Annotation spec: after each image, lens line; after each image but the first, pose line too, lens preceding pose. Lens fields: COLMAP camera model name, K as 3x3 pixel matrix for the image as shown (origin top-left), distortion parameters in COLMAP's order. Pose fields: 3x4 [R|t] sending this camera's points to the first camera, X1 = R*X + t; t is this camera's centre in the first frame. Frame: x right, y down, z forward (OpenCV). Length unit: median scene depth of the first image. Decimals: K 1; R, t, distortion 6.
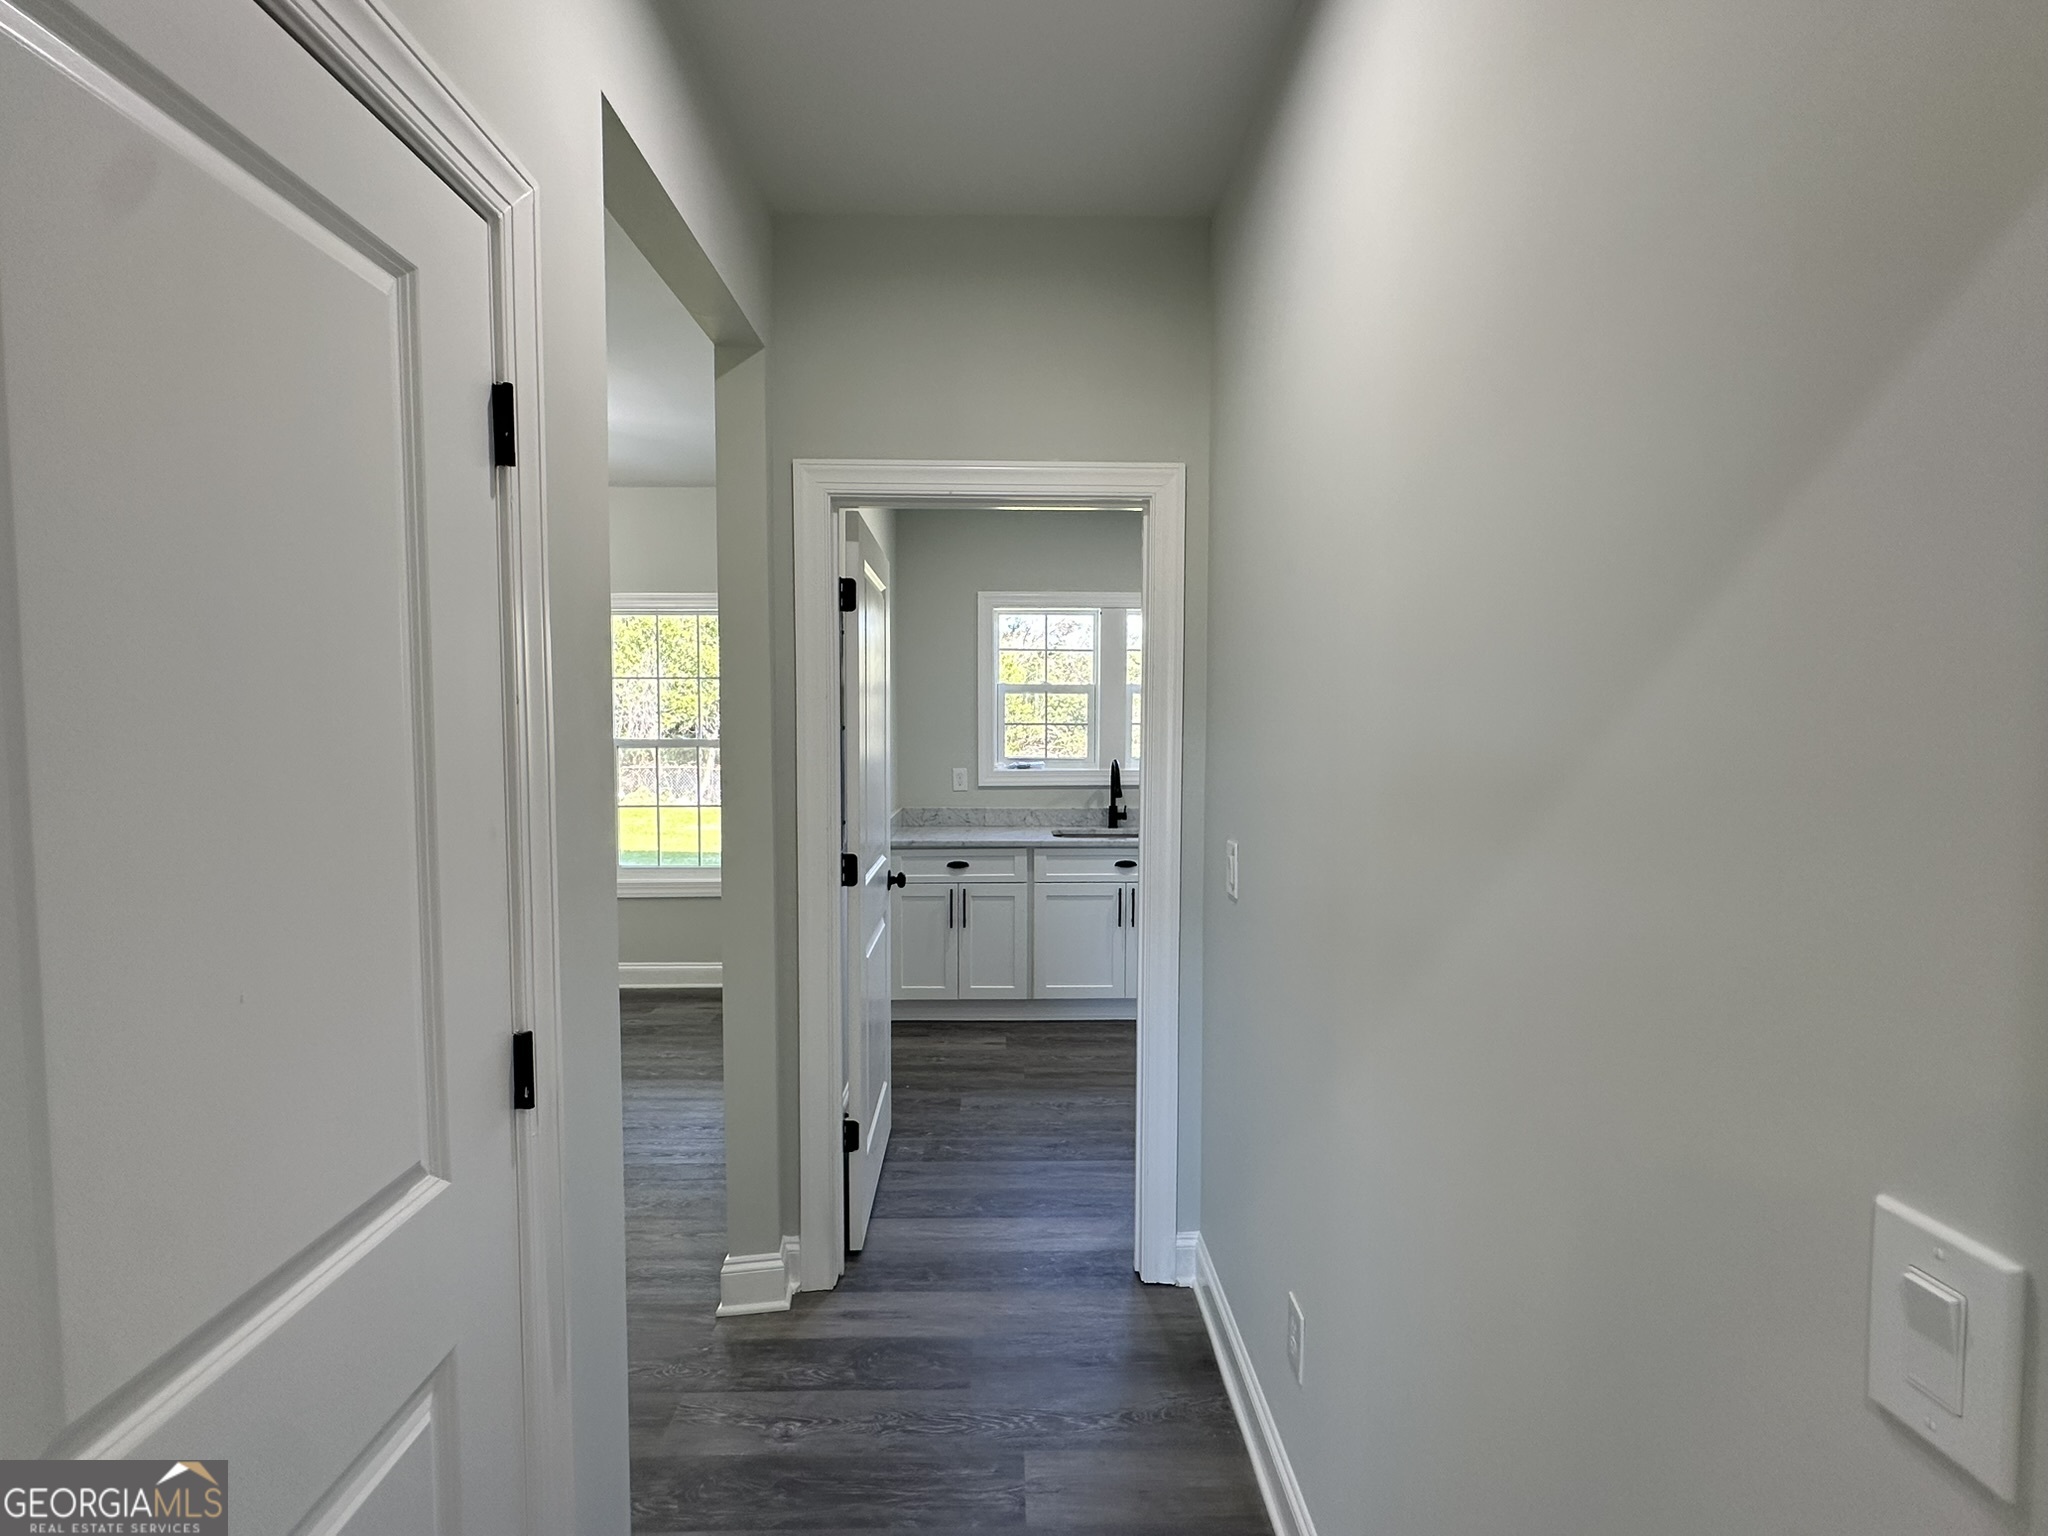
lens RADIAL K [[963.0, 0, 1010.0], [0, 963.0, 770.7], [0, 0, 1]] dist [0.003161, 0.000051]
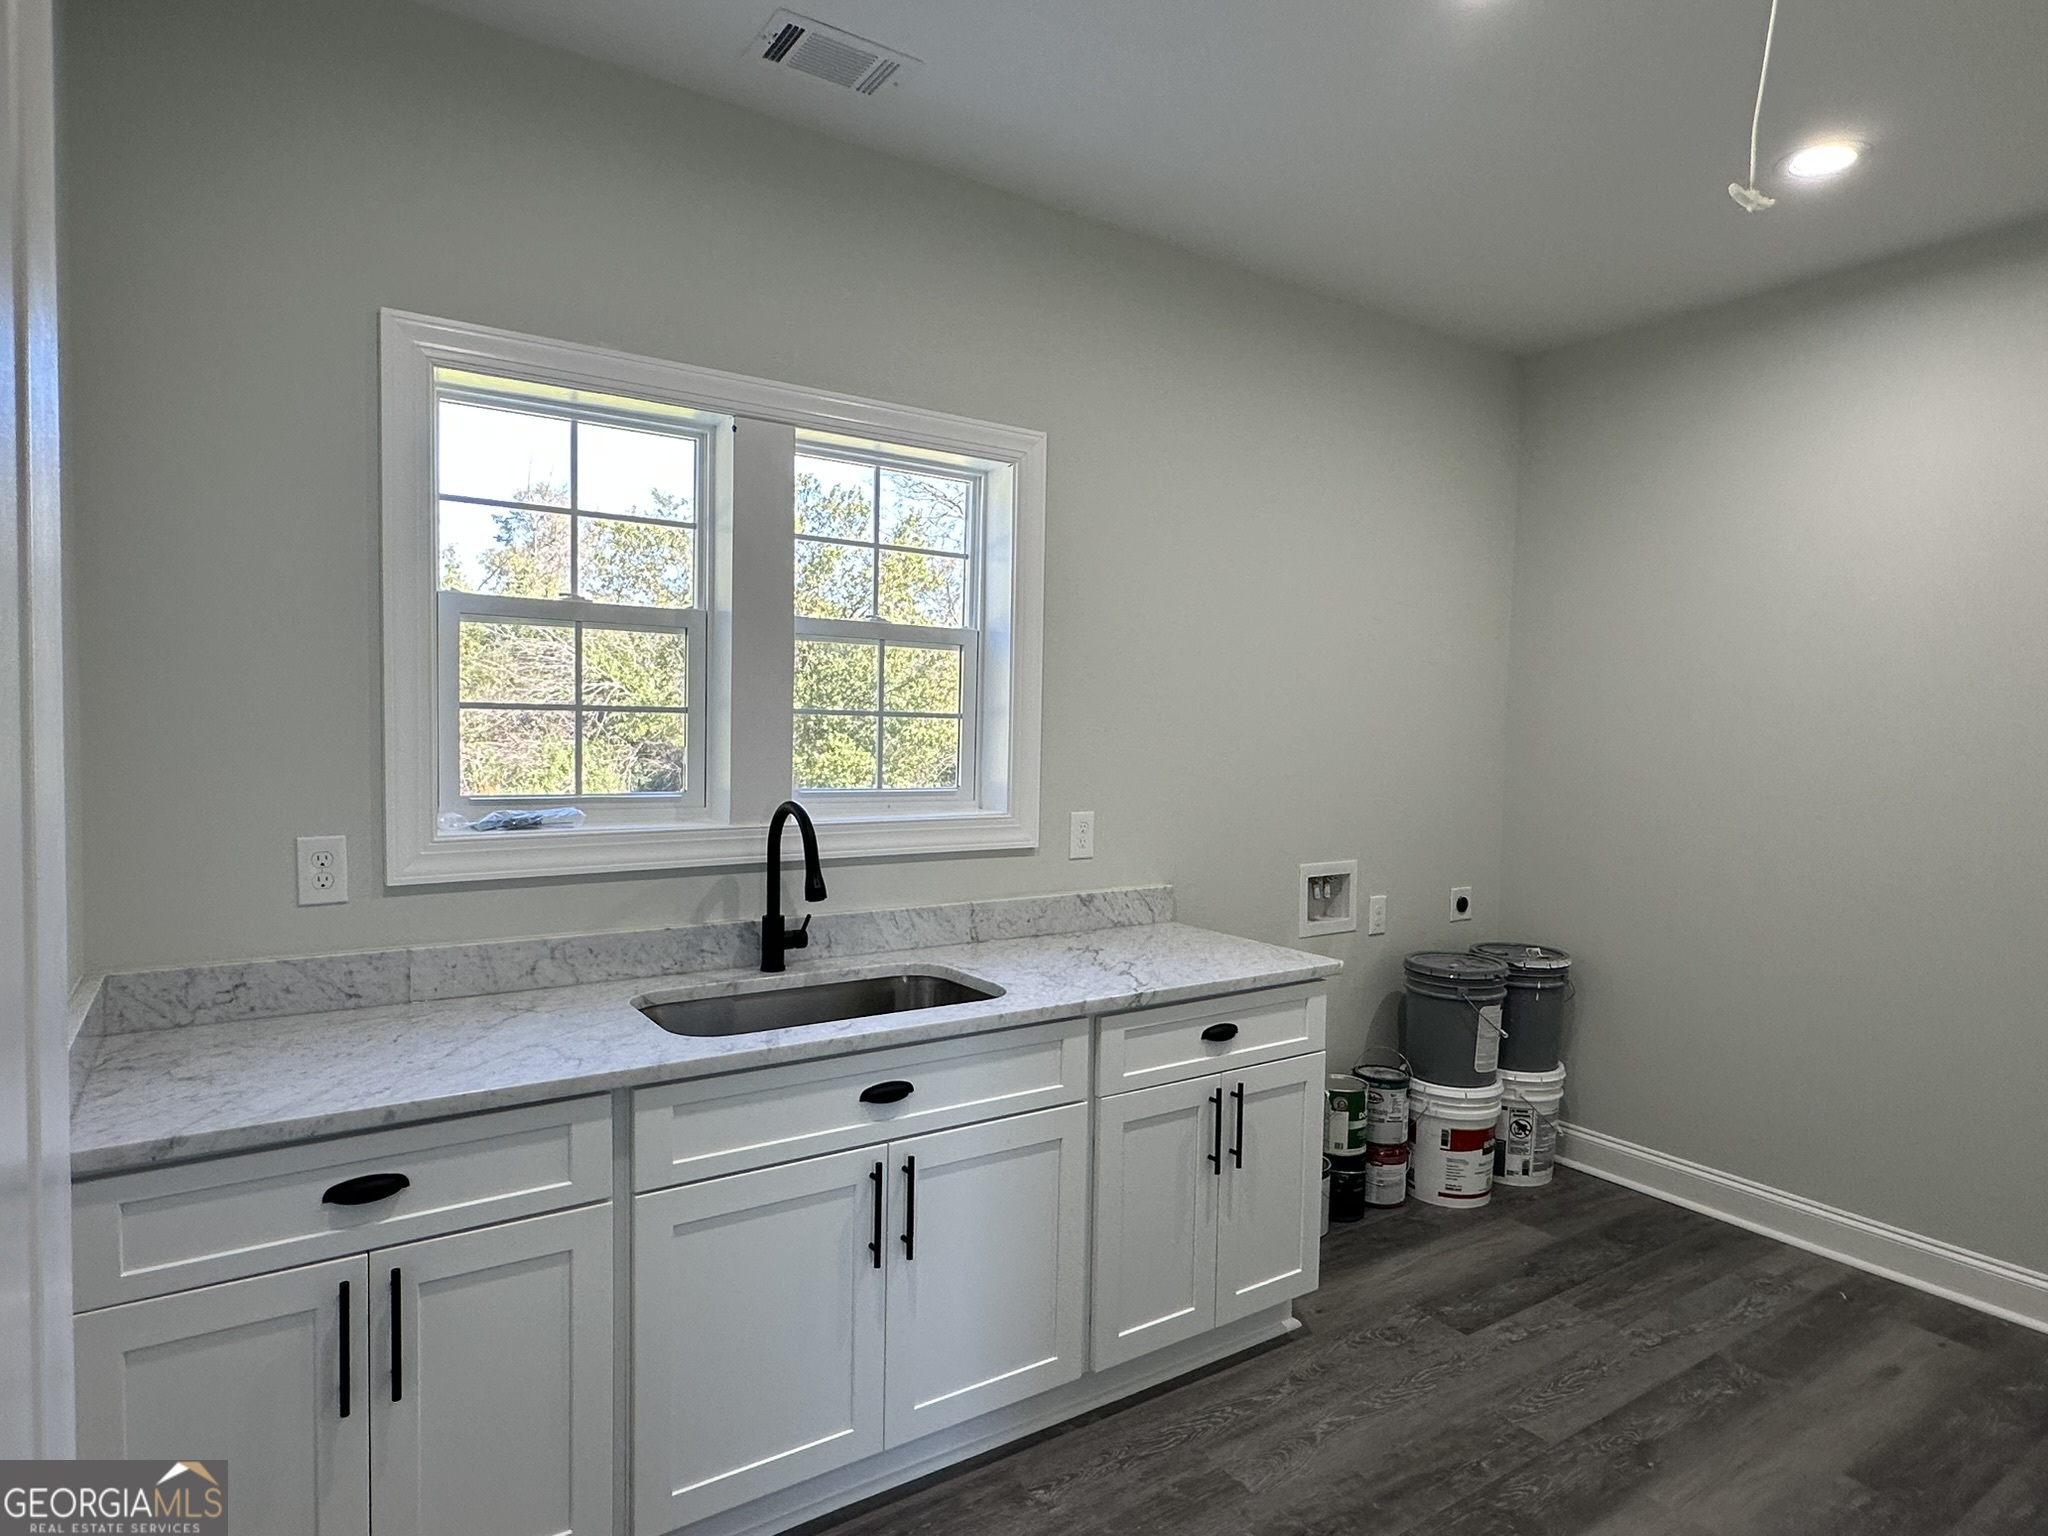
lens RADIAL K [[1214.0, 0, 1036.0], [0, 1214.0, 770.1], [0, 0, 1]] dist [-0.015163, 0.002213]
pose [[0.838110, -0.013885, 0.545324, -0.072374], [0.018371, 0.999827, -0.002778, -0.019586], [-0.545192, 0.012346, 0.838221, 0.523478]]
